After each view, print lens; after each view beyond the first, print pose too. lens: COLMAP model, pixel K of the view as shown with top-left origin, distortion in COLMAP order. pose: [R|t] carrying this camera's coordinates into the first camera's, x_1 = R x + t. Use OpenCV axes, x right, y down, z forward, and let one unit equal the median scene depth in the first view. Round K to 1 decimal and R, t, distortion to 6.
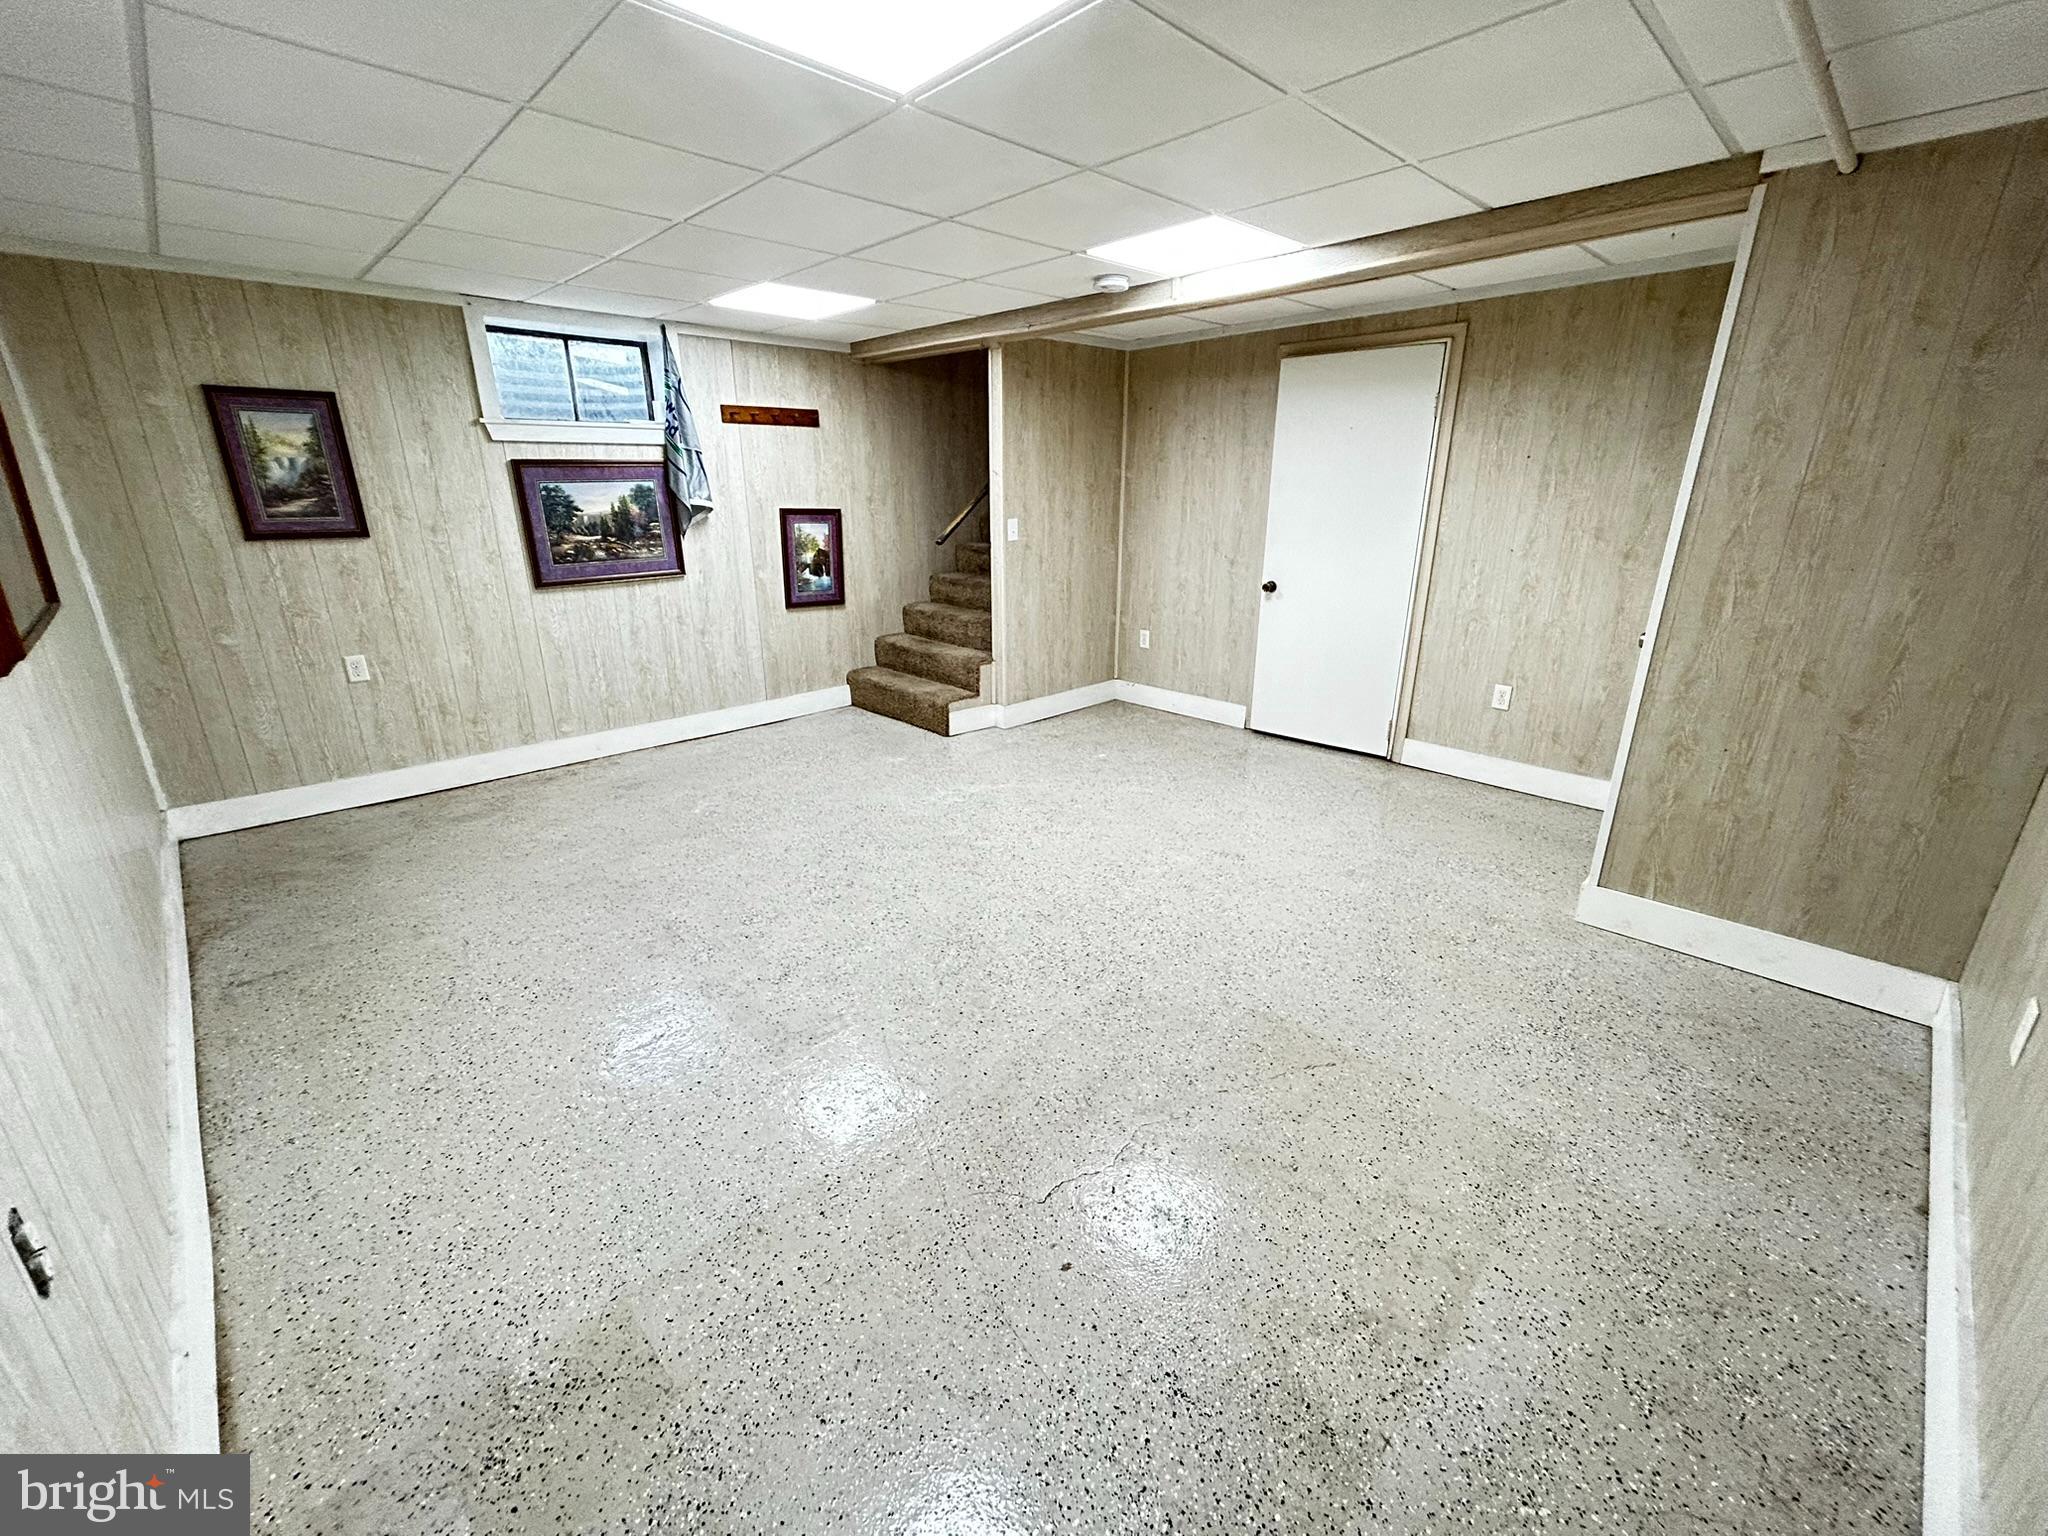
lens RADIAL K [[830.9, 0, 1023.6], [0, 830.9, 766.0], [0, 0, 1]] dist [-0.007954, 0.005559]
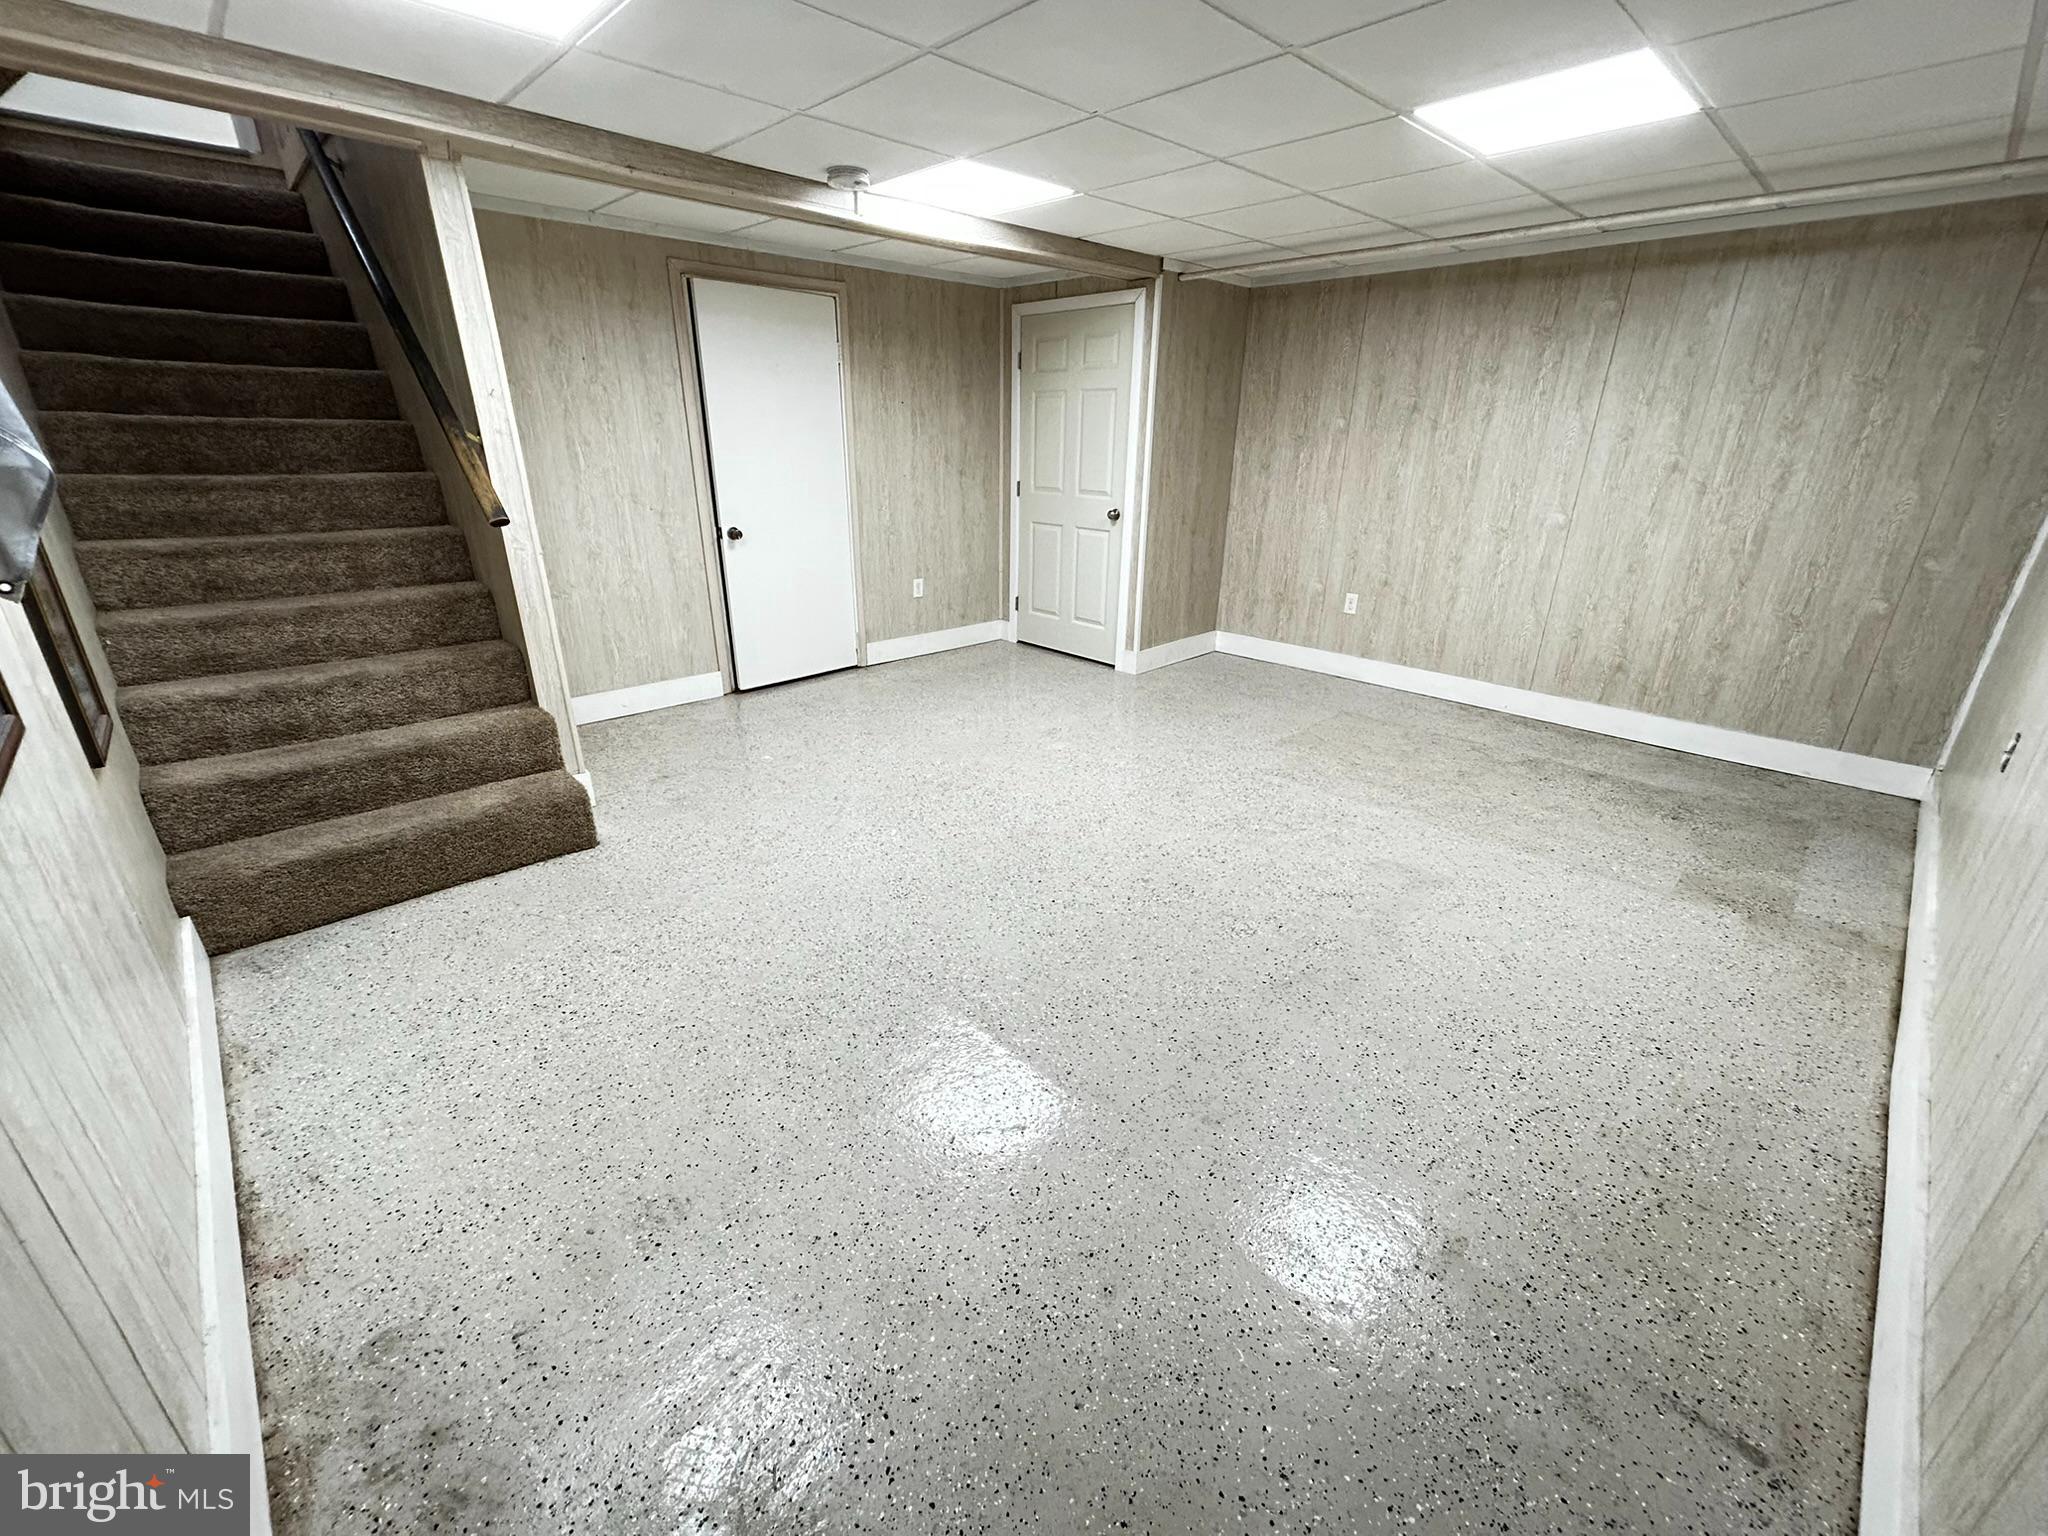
lens RADIAL K [[830.9, 0, 1023.6], [0, 830.9, 766.0], [0, 0, 1]] dist [-0.007954, 0.005559]
pose [[0.009813, -0.371011, 0.928577, -0.746121], [0.311616, 0.883514, 0.349713, -0.238030], [-0.950158, 0.285927, 0.124283, 0.737359]]
